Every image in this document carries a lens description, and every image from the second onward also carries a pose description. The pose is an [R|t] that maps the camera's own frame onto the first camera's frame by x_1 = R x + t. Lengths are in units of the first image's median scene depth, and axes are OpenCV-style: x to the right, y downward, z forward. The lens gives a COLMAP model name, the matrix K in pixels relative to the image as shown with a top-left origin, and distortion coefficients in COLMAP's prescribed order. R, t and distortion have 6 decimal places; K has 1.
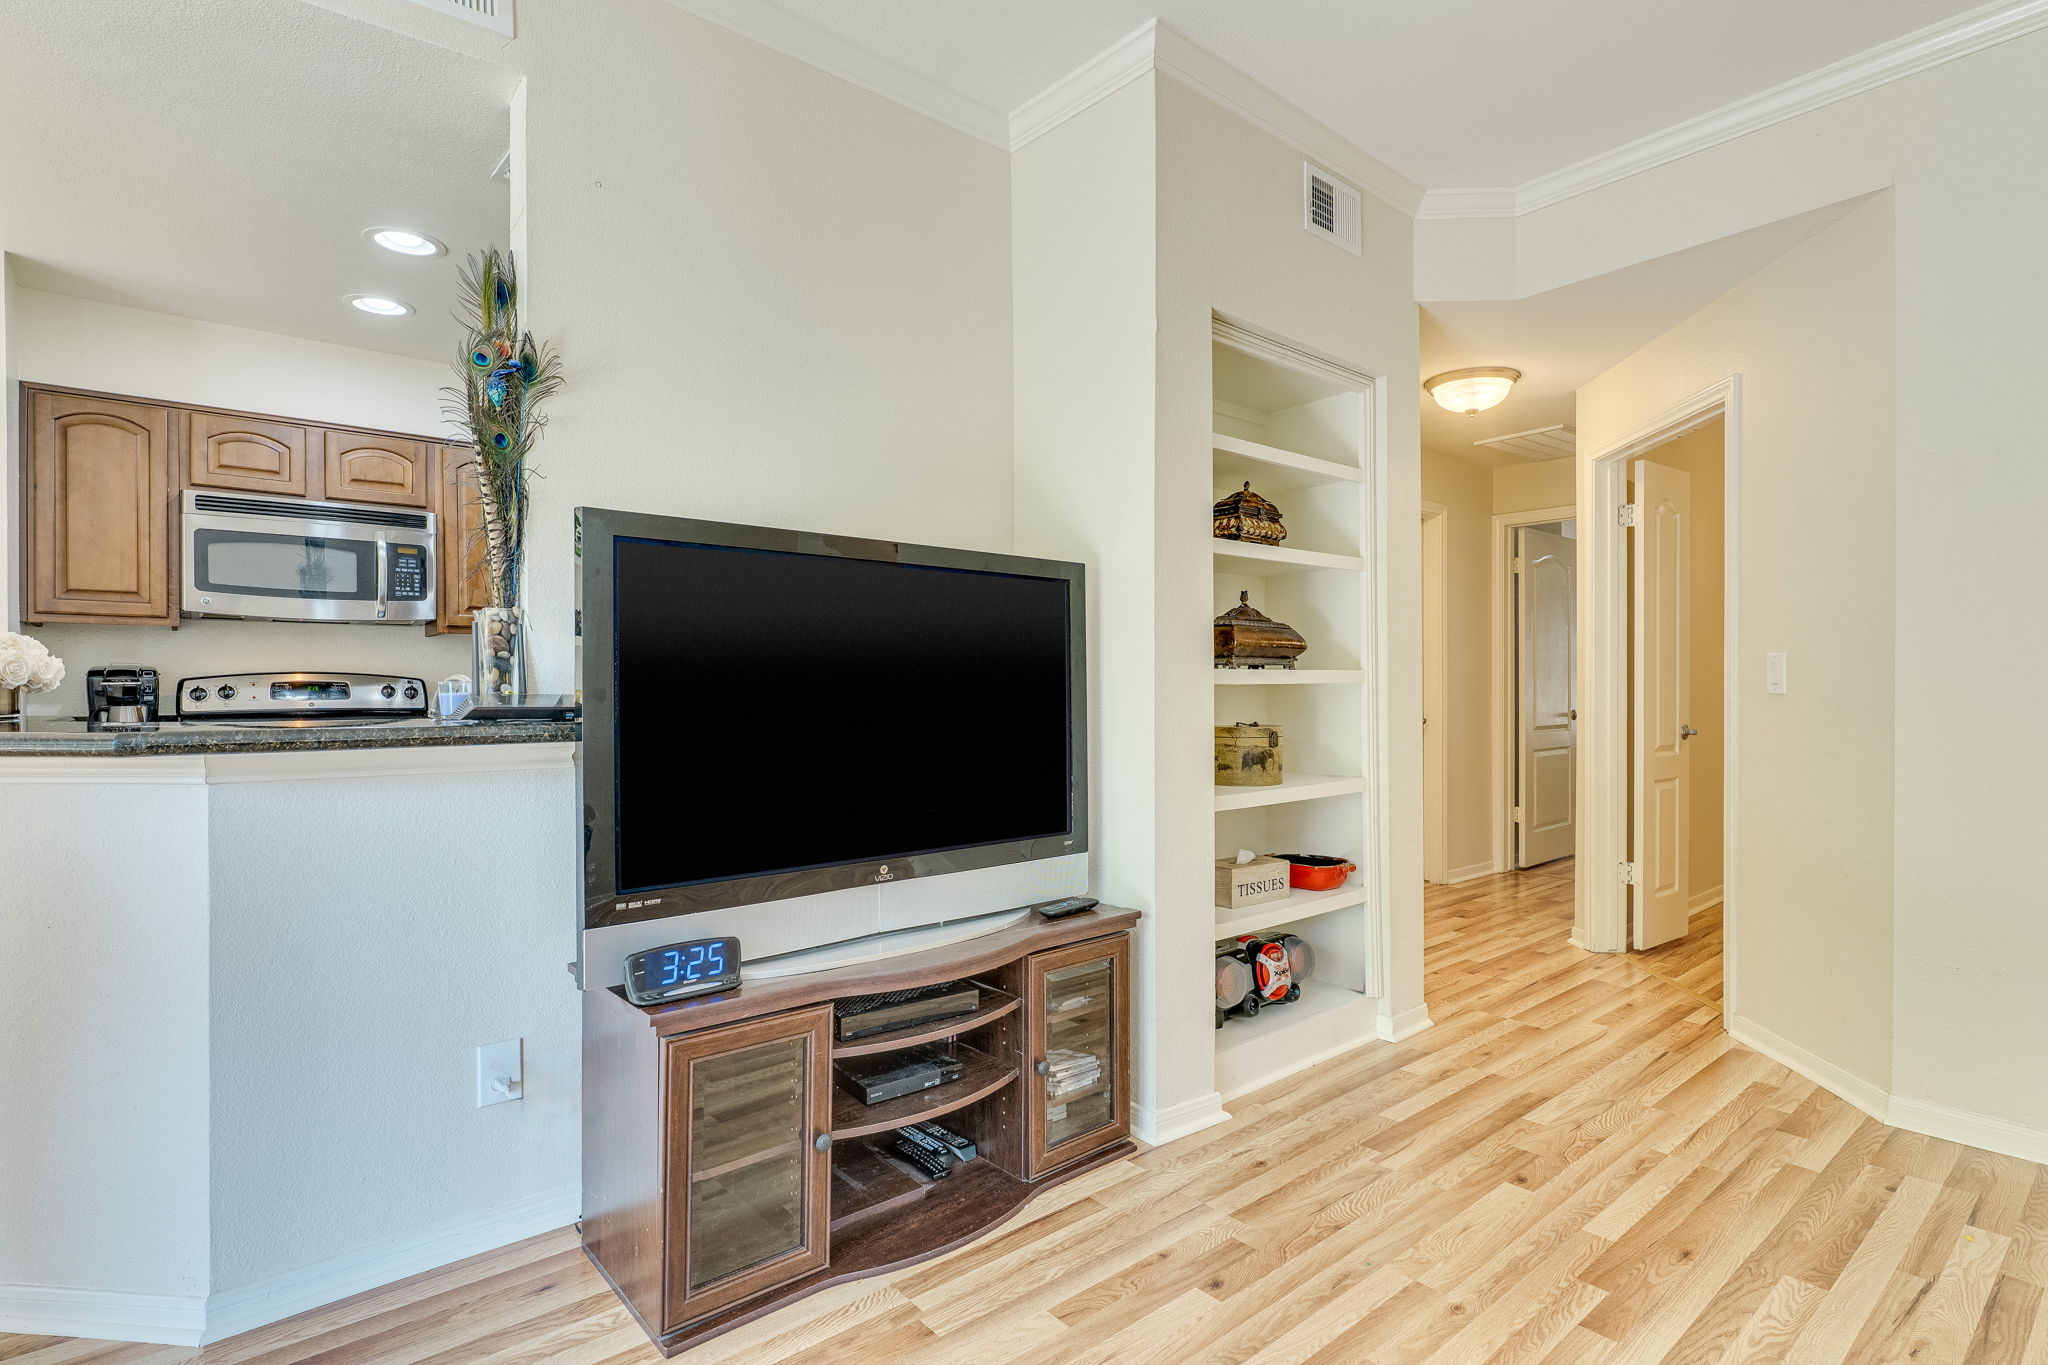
lens RADIAL K [[1008.2, 0, 1023.2], [0, 1008.2, 688.6], [0, 0, 1]] dist [0.002427, -0.000333]
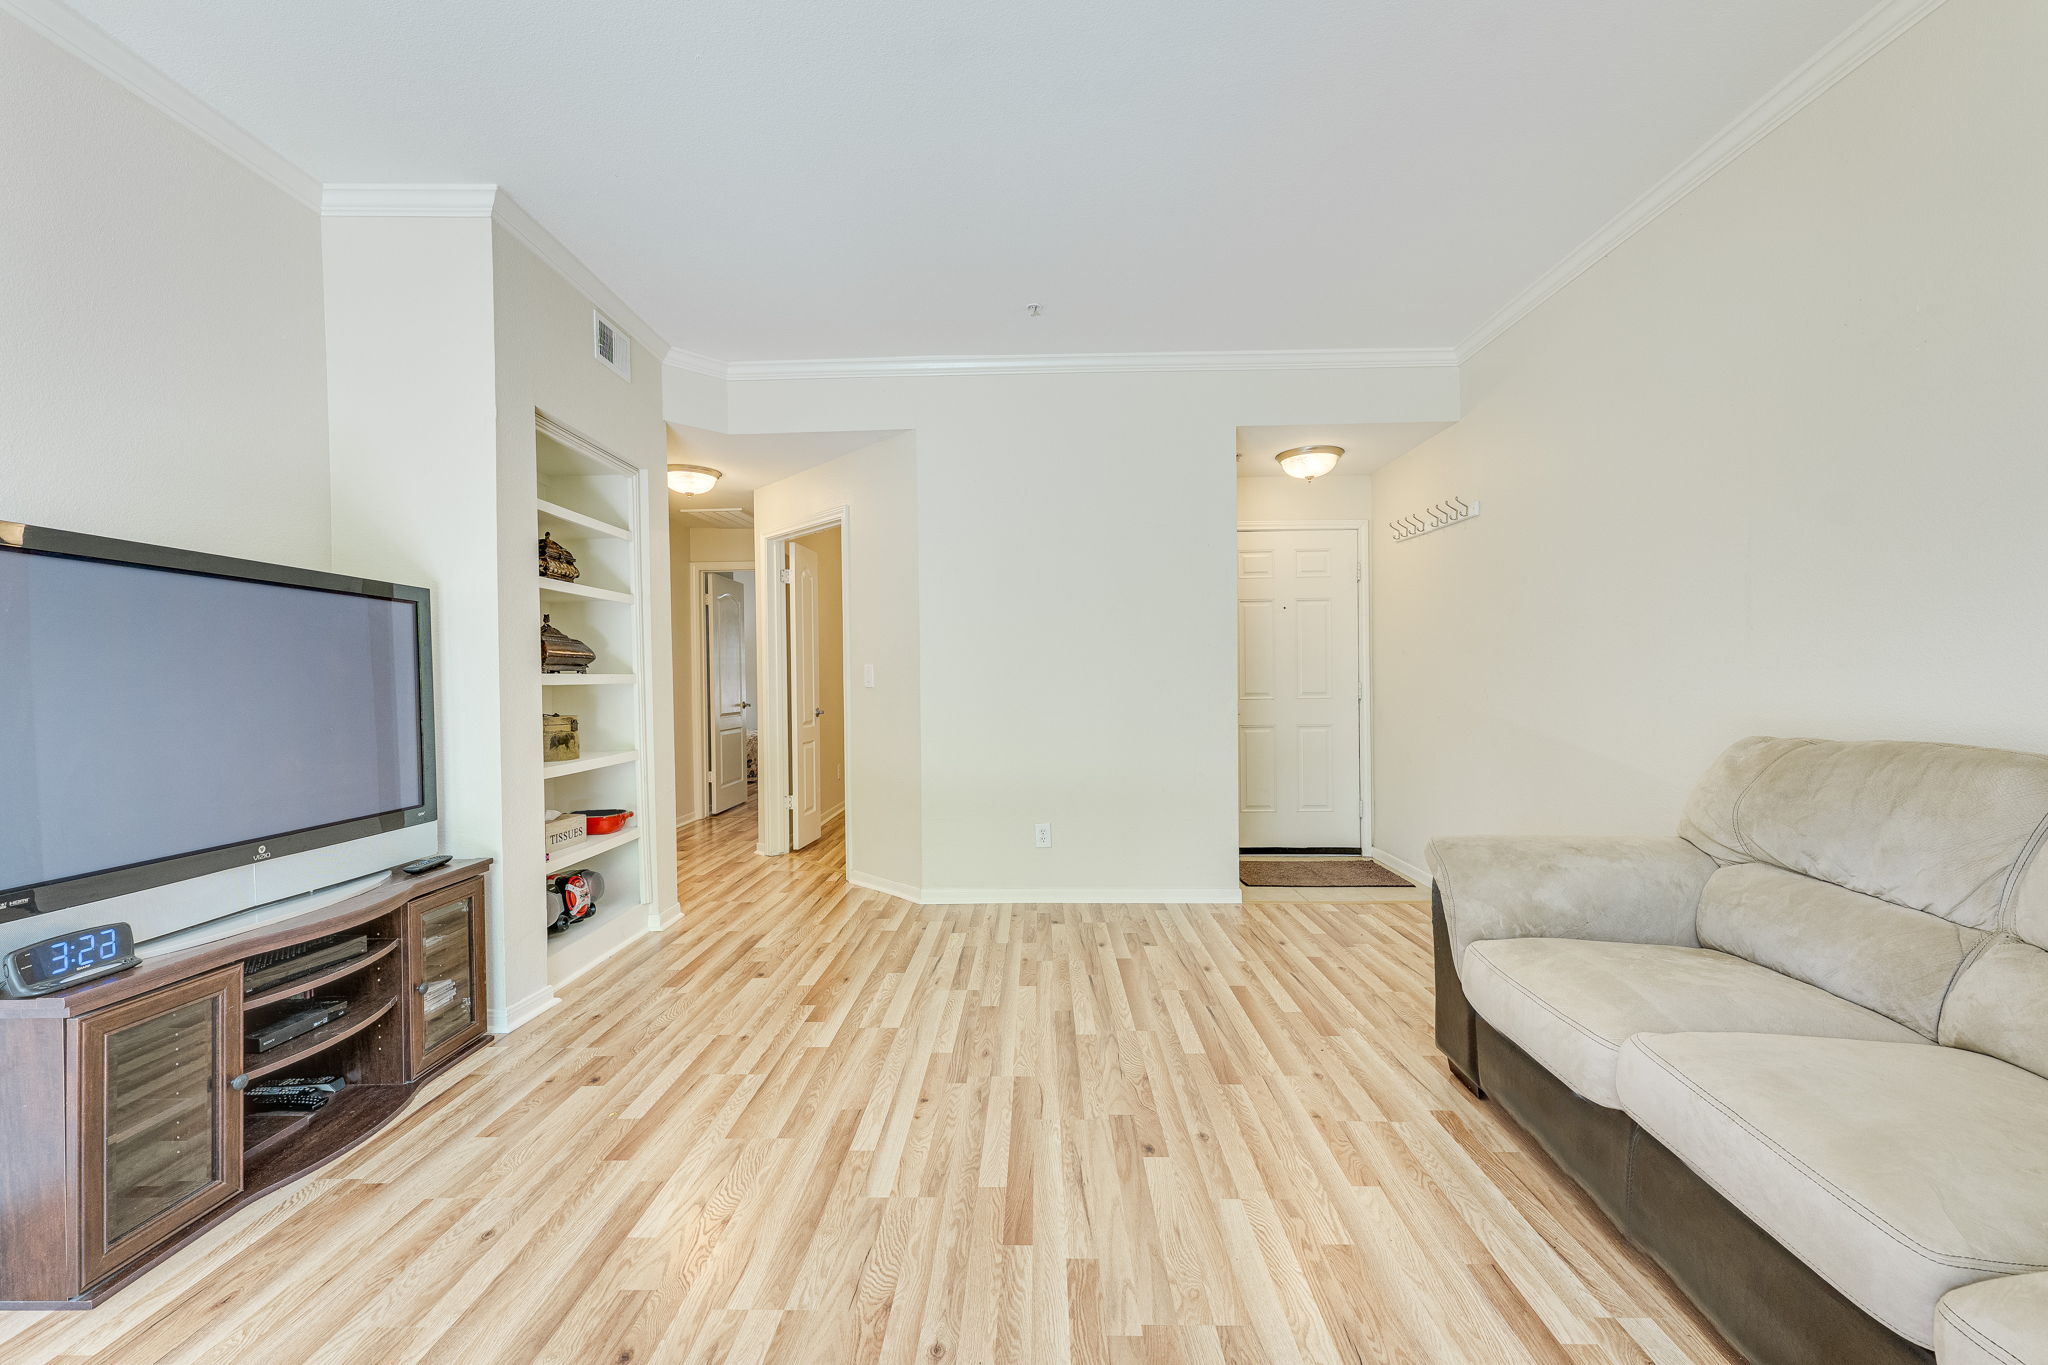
lens RADIAL K [[840.6, 0, 1026.5], [0, 840.6, 679.4], [0, 0, 1]] dist [0.002770, -0.000508]
pose [[0.655536, -0.006175, 0.755138, -0.256511], [0.015440, 0.999867, -0.005228, 0.004715], [-0.755006, 0.015087, 0.655545, -0.249443]]
